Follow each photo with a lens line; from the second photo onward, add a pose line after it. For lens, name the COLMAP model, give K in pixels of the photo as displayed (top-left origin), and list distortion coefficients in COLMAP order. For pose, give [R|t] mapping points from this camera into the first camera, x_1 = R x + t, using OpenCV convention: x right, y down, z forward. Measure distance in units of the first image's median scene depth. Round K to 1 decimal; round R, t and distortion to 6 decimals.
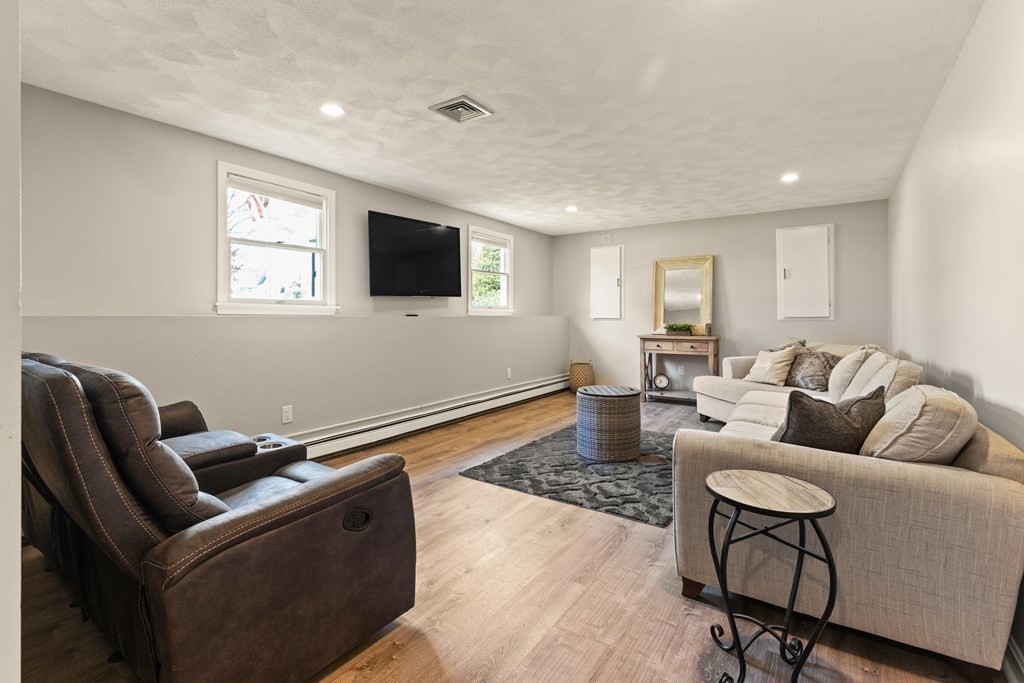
lens RADIAL K [[476.2, 0, 514.0], [0, 476.2, 318.5], [0, 0, 1]] dist [0.021651, -0.000045]
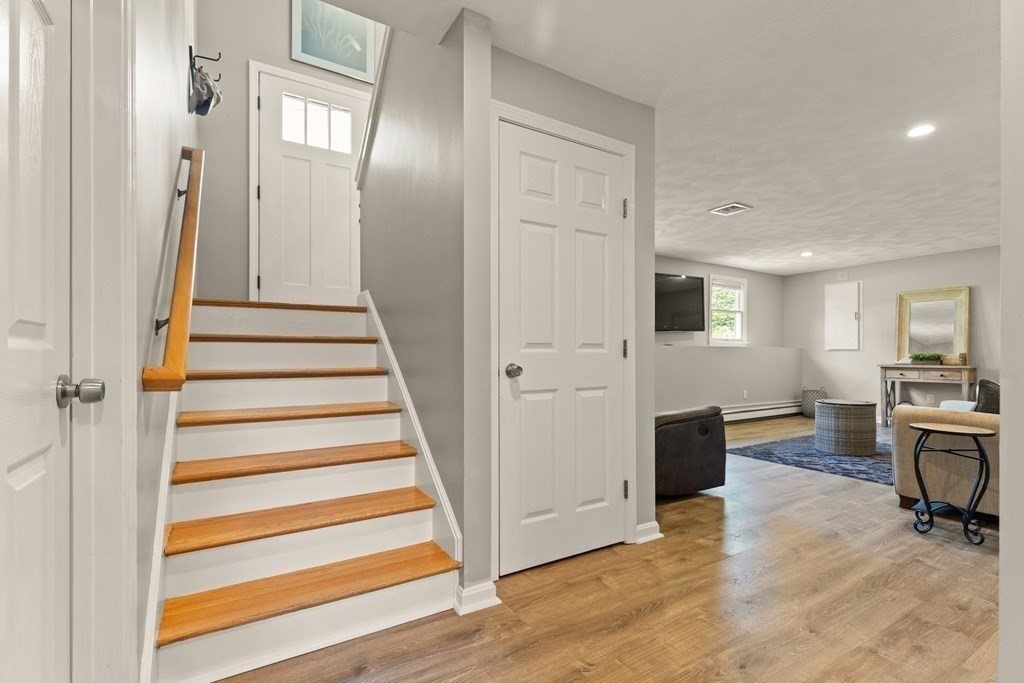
lens RADIAL K [[463.2, 0, 510.2], [0, 463.2, 353.9], [0, 0, 1]] dist [0.003124, -0.000167]
pose [[0.909043, 0.001487, -0.416699, -0.062741], [-0.004444, 0.999971, -0.006128, 0.023070], [0.416678, 0.007422, 0.909024, -0.318357]]
